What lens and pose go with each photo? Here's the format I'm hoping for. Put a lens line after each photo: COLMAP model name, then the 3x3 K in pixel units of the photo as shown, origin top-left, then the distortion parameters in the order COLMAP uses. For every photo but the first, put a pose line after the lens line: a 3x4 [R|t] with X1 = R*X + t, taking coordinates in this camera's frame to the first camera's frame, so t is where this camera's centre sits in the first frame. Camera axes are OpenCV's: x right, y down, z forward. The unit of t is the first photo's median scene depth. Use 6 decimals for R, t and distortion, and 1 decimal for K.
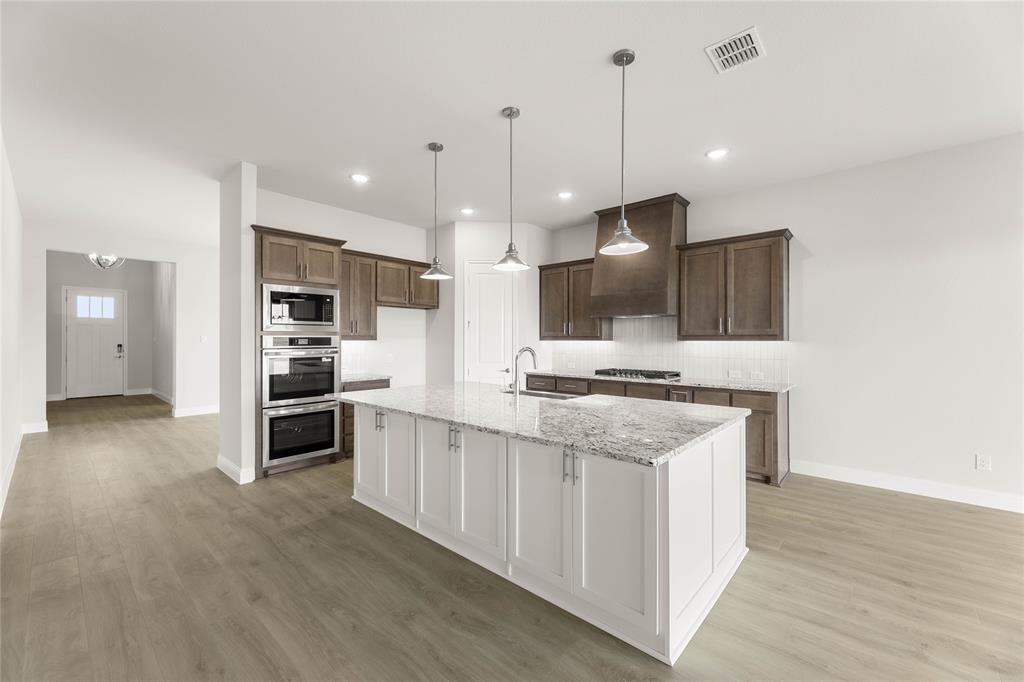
lens RADIAL K [[412.6, 0, 510.8], [0, 412.6, 338.3], [0, 0, 1]] dist [0.001120, -0.000130]
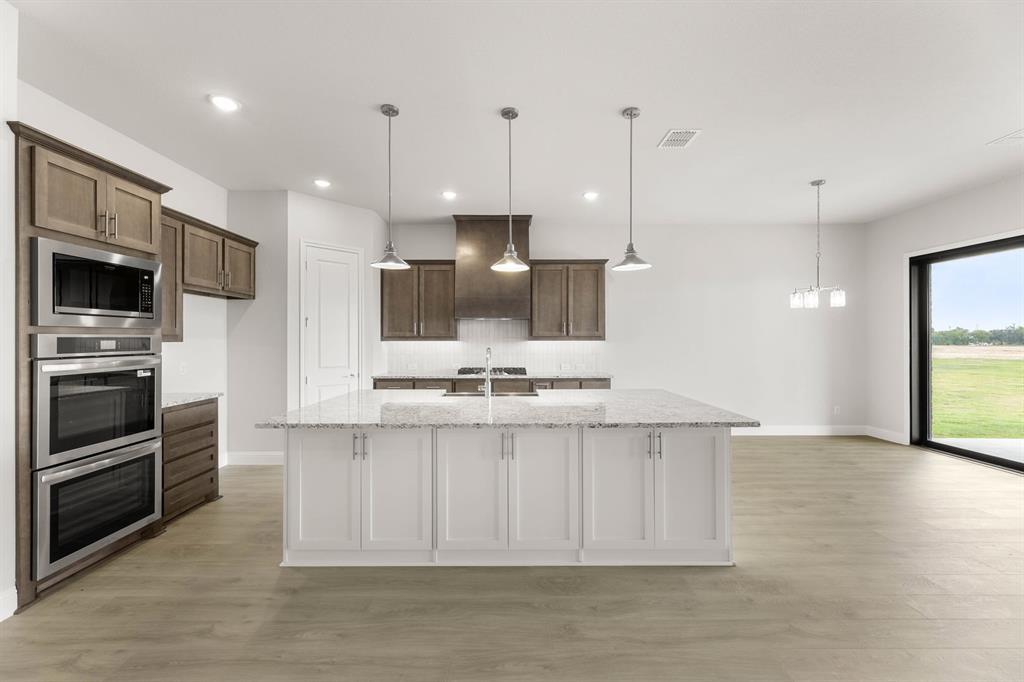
lens RADIAL K [[412.6, 0, 510.8], [0, 412.6, 338.3], [0, 0, 1]] dist [0.001120, -0.000130]
pose [[0.746618, -0.000042, 0.665253, -0.457105], [0.001908, 0.999996, -0.002078, 0.001340], [-0.665250, 0.002821, 0.746615, 0.176711]]
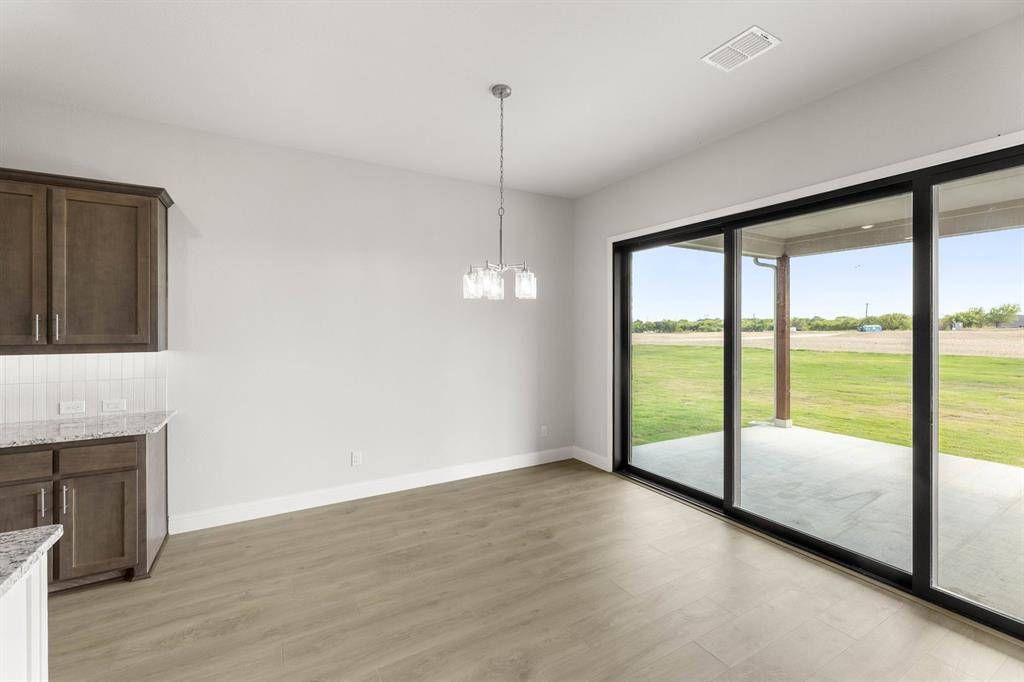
lens RADIAL K [[423.2, 0, 496.5], [0, 423.2, 327.5], [0, 0, 1]] dist [0.001022, 0.000147]
pose [[0.332775, 0.000121, 0.943006, 0.178651], [-0.000170, 1.000000, -0.000068, -0.032171], [-0.943006, -0.000138, 0.332775, 0.228681]]
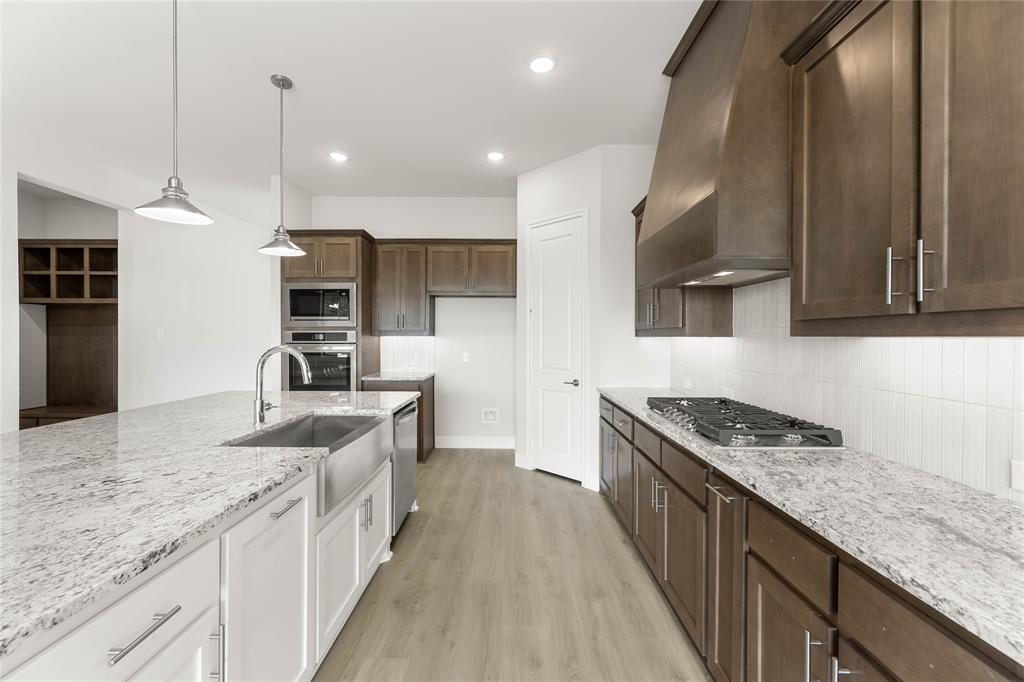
lens RADIAL K [[412.6, 0, 510.8], [0, 412.6, 338.3], [0, 0, 1]] dist [0.001120, -0.000130]
pose [[0.660440, 0.004404, -0.750866, 0.558021], [-0.001514, 0.999989, 0.004534, 0.006345], [0.750877, -0.001857, 0.660439, 0.670261]]
